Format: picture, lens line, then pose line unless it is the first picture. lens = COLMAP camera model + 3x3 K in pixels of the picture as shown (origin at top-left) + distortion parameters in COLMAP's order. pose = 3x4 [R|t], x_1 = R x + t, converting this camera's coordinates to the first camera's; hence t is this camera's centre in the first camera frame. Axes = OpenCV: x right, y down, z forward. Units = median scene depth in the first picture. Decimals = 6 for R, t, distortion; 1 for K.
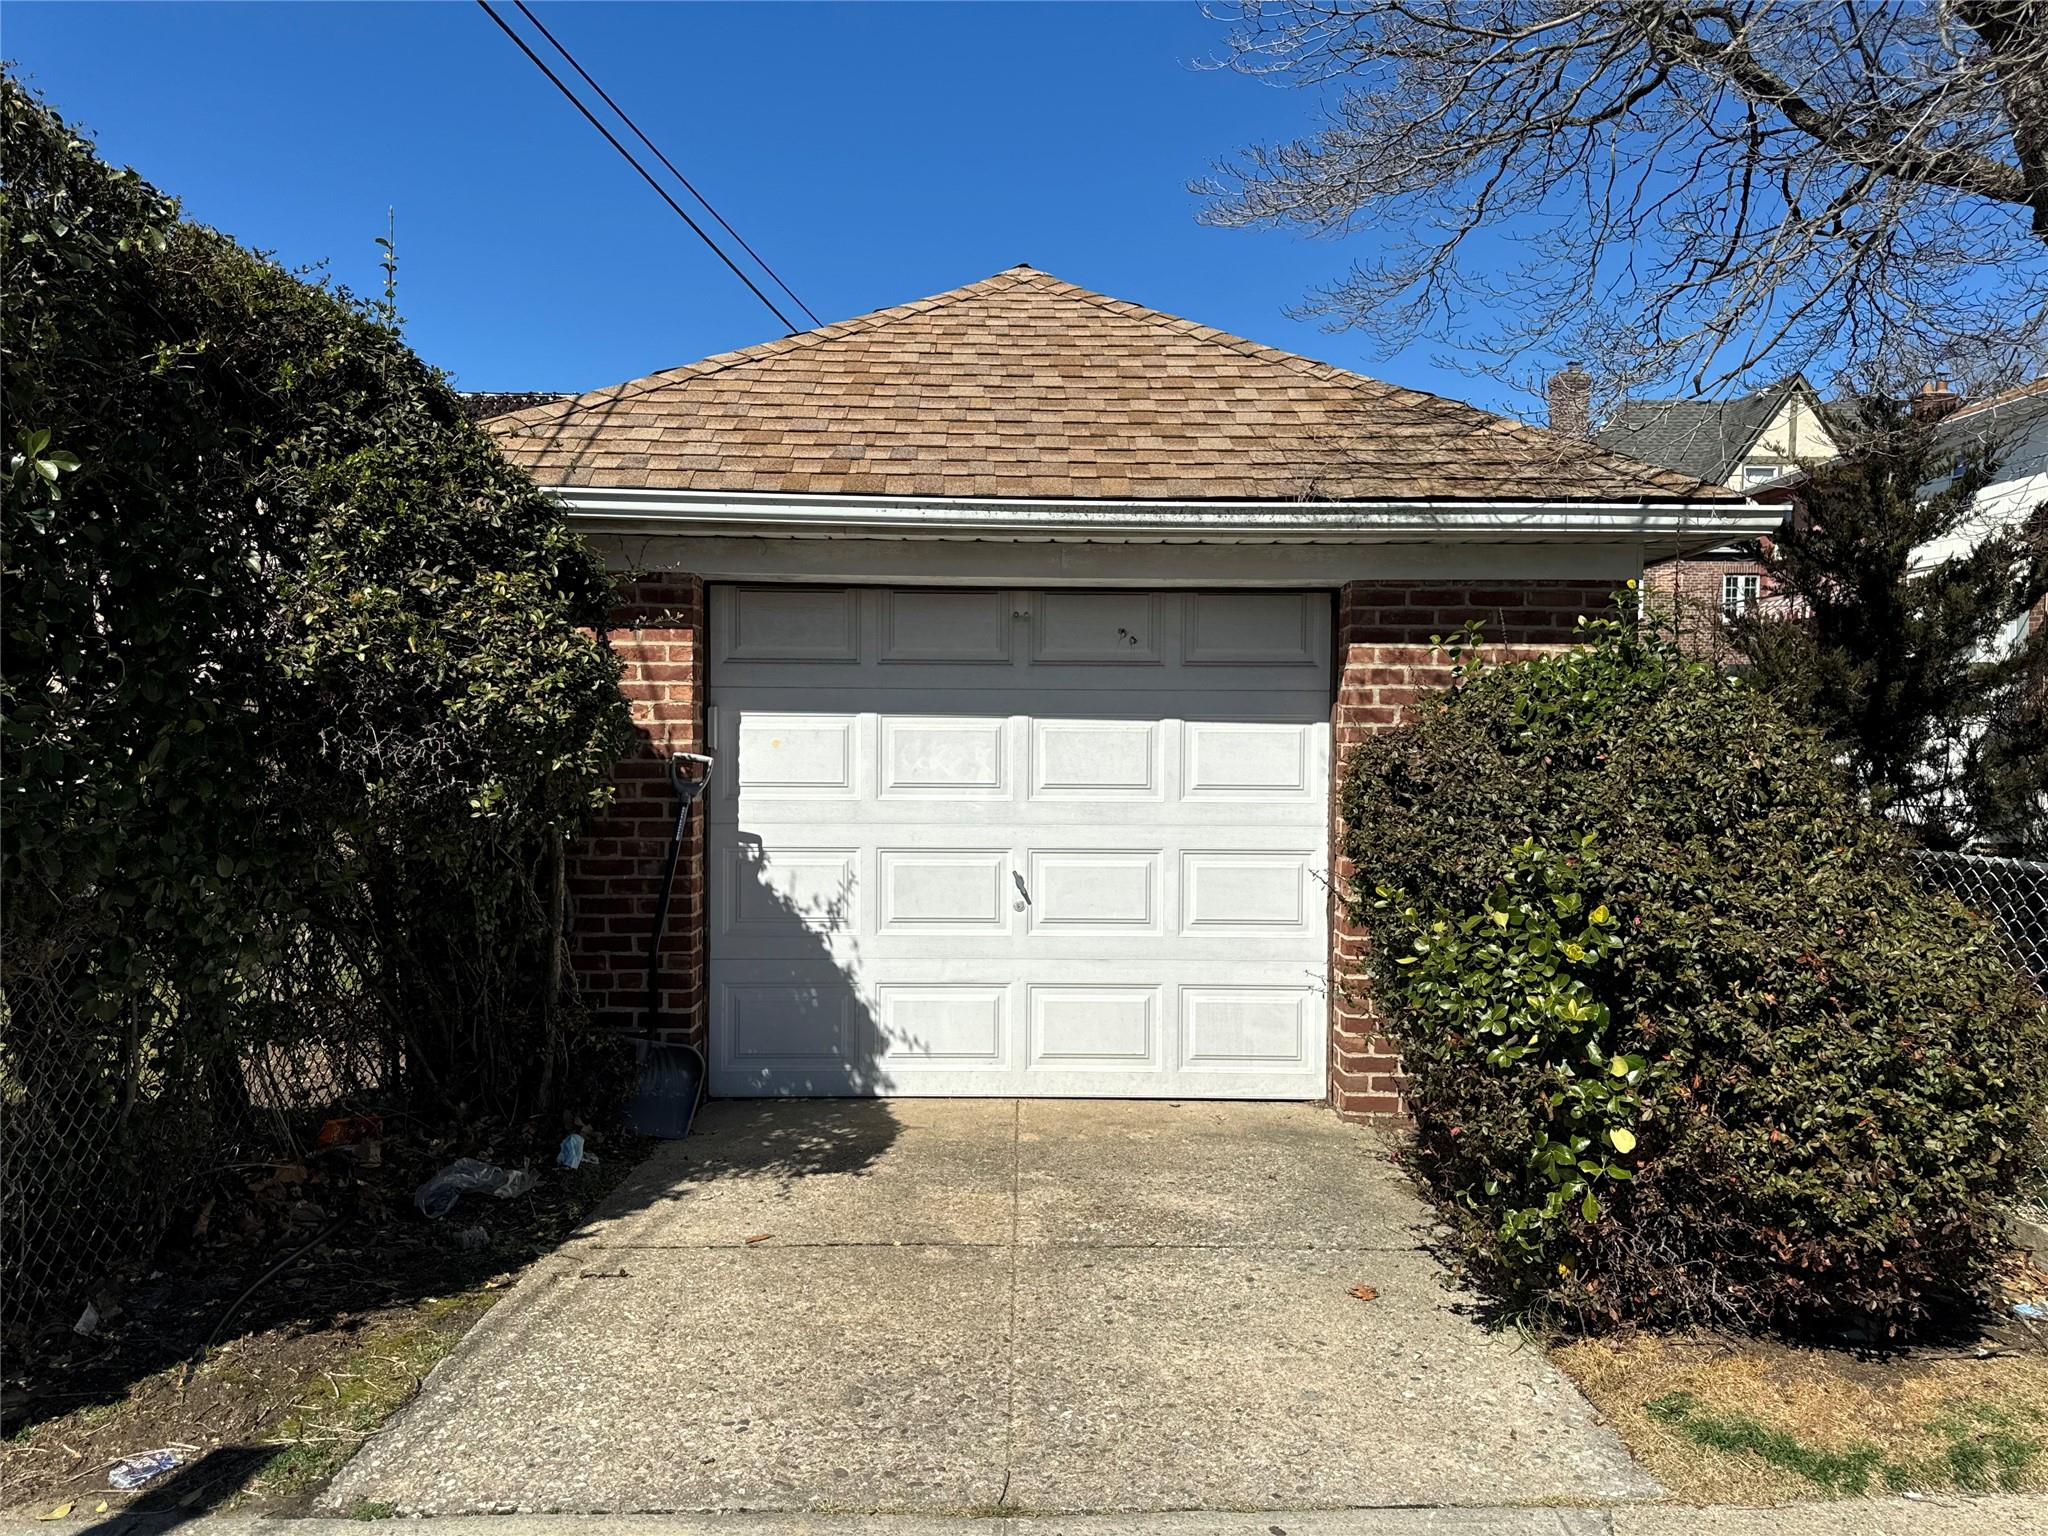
lens RADIAL K [[1433.5, 0, 1027.8], [0, 1433.5, 770.4], [0, 0, 1]] dist [0.132922, -0.225517]
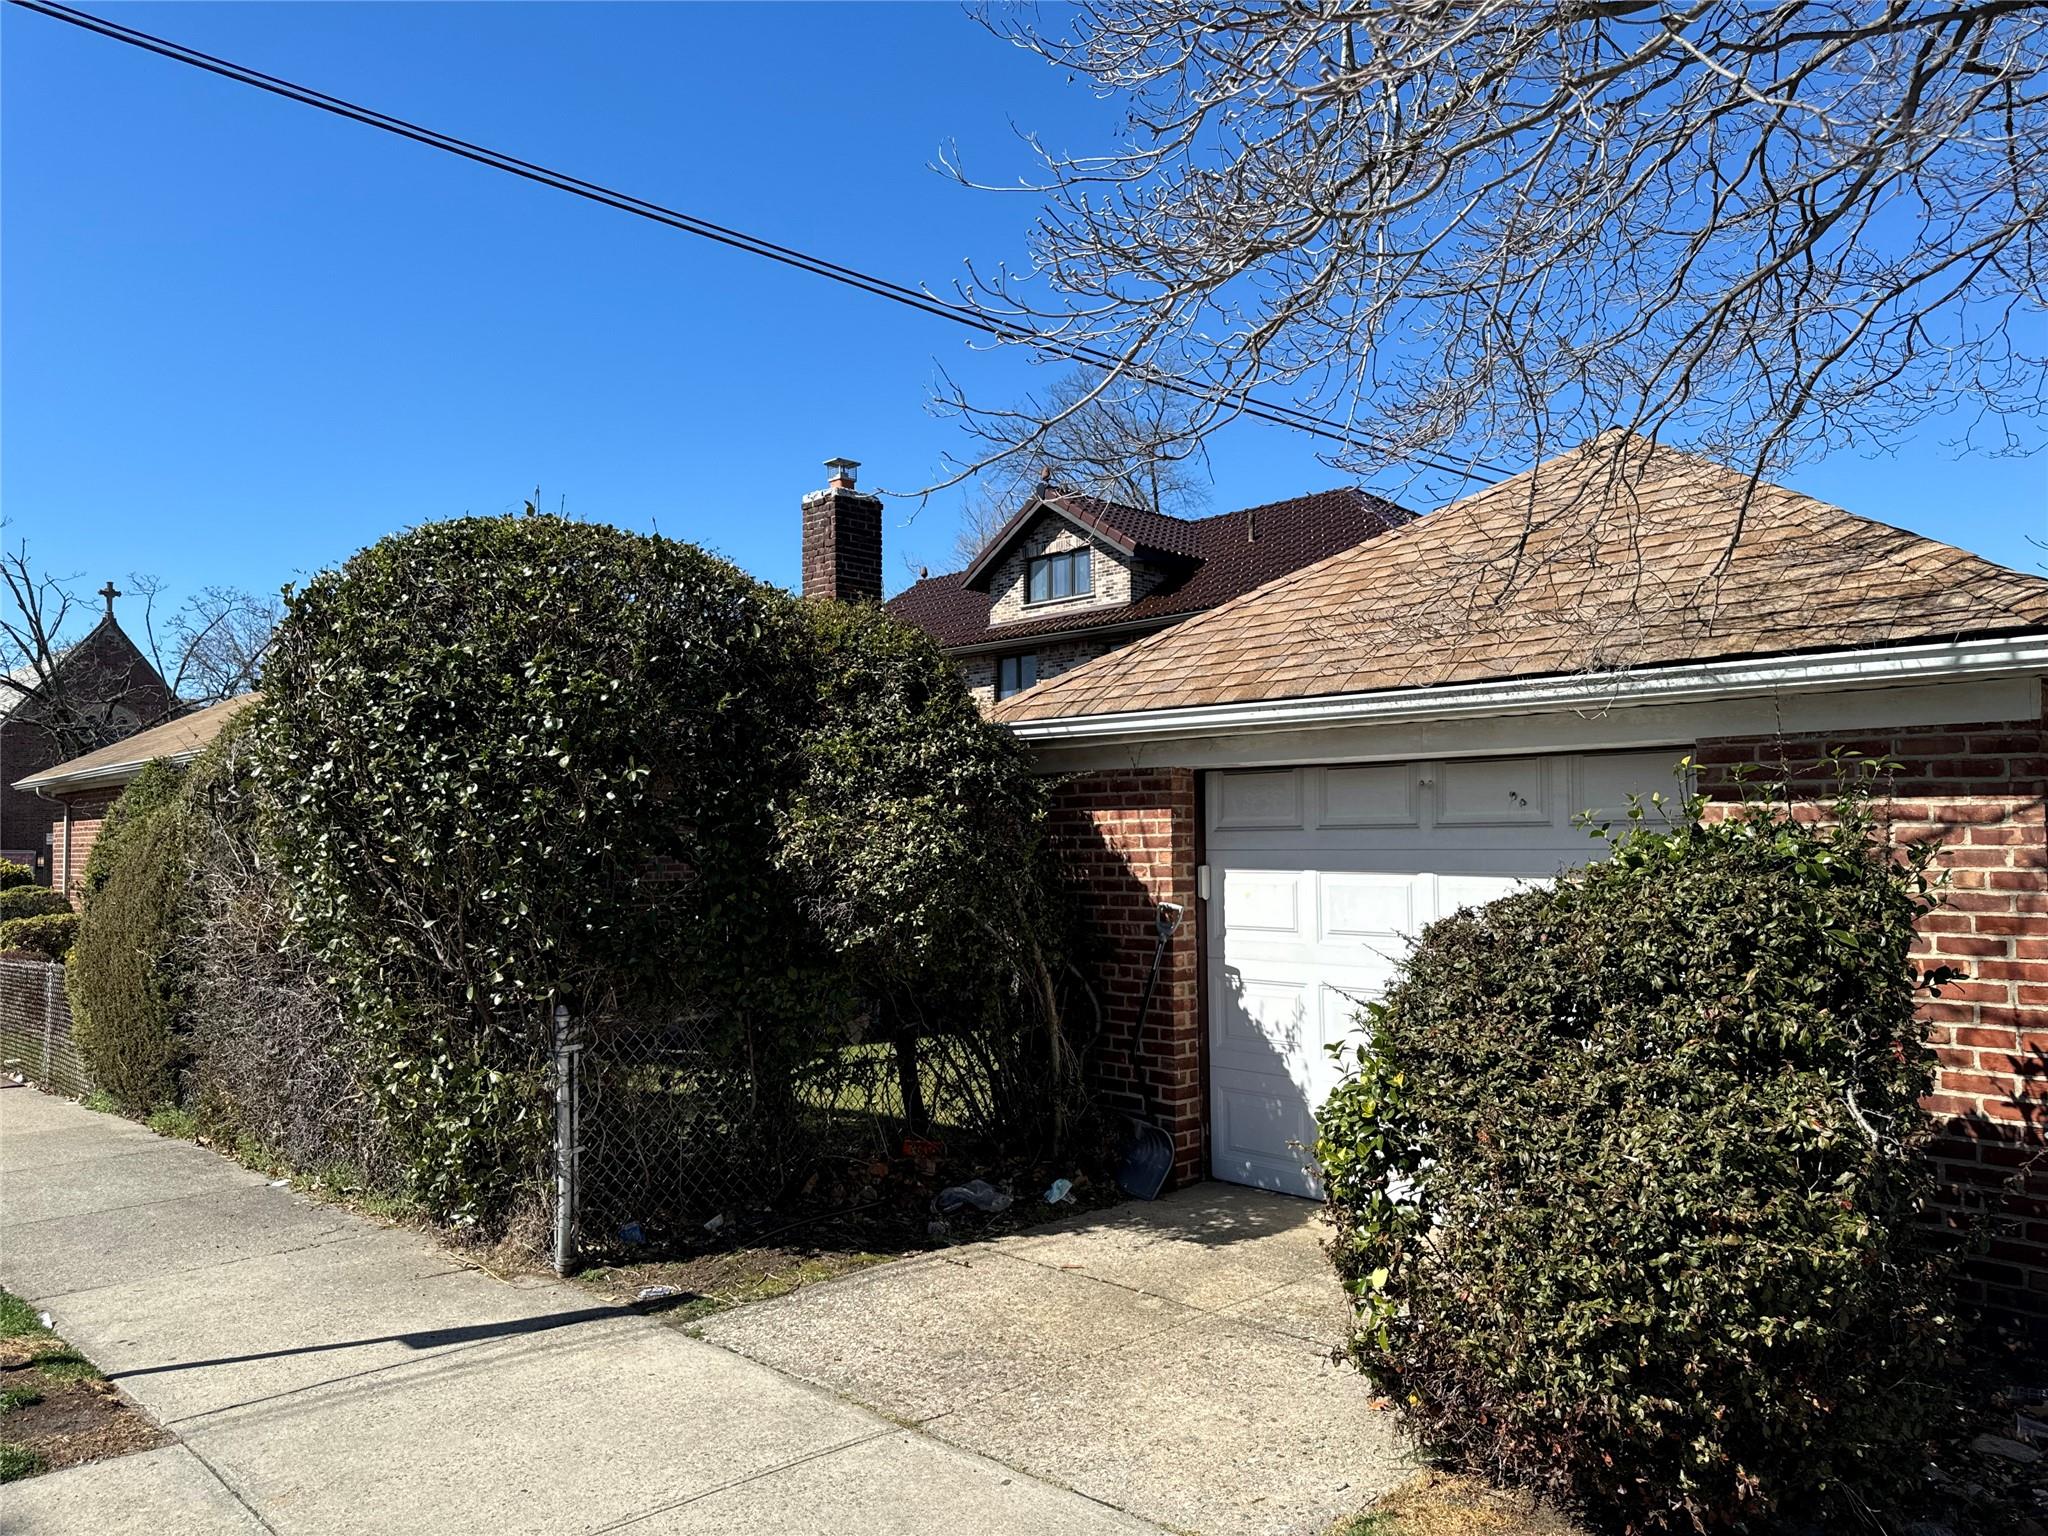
lens RADIAL K [[1433.5, 0, 1027.8], [0, 1433.5, 770.4], [0, 0, 1]] dist [0.132922, -0.225517]
pose [[0.702912, -0.049248, -0.709570, 0.648575], [-0.006039, 0.997151, -0.075190, -0.035320], [0.711251, 0.057137, 0.700612, -0.014740]]
